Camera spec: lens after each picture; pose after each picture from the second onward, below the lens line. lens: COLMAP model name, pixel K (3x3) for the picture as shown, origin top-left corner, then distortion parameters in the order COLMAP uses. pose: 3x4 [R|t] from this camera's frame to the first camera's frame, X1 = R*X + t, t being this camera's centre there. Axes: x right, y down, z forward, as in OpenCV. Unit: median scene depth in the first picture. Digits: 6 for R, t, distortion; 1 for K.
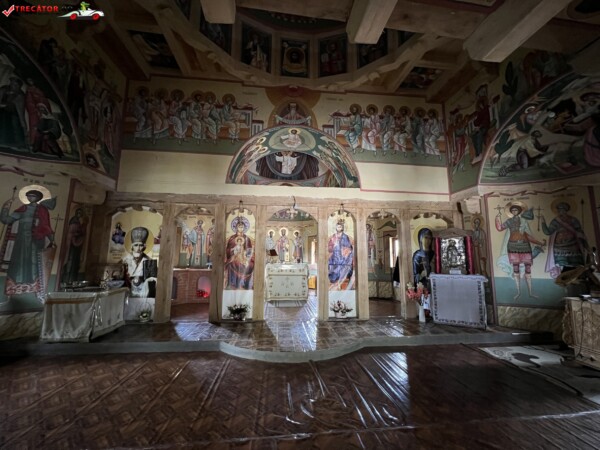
lens RADIAL K [[241.9, 0, 298.5], [0, 241.9, 224.3], [0, 0, 1]] dist [0.000551, 0.000062]
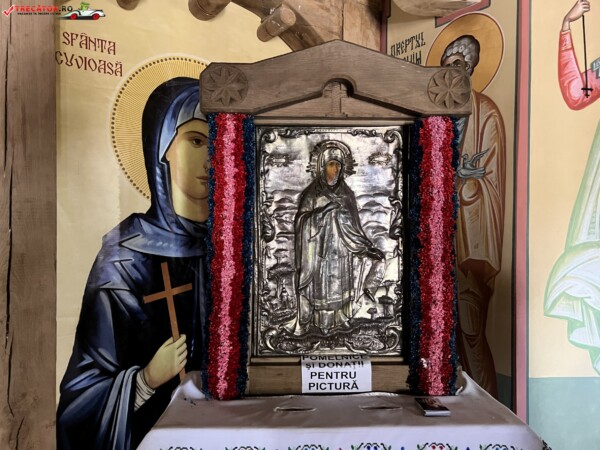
lens RADIAL K [[454.6, 0, 299.6], [0, 454.6, 225.9], [0, 0, 1]] dist [0.034571, -0.031449]
pose [[0.870264, -0.002375, 0.492579, 0.475524], [-0.062416, 0.991397, 0.115052, 0.080214], [-0.488615, -0.130871, 0.862629, 0.755557]]
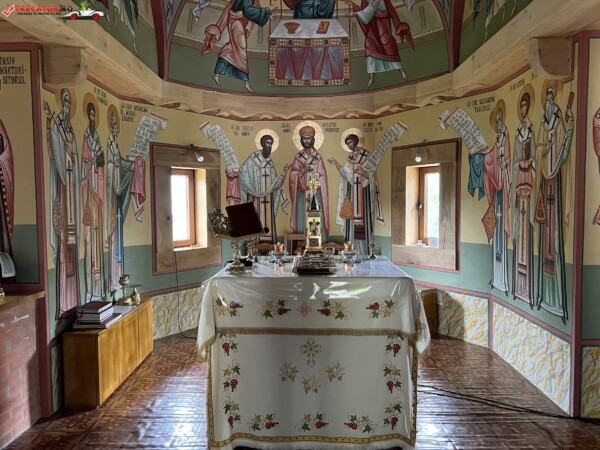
lens RADIAL K [[454.6, 0, 305.0], [0, 454.6, 227.5], [0, 0, 1]] dist [0.034571, -0.031449]
pose [[0.993649, -0.008030, -0.112238, -0.007805], [0.029294, 0.981518, 0.189113, 0.071687], [0.108645, -0.191199, 0.975520, 0.879799]]
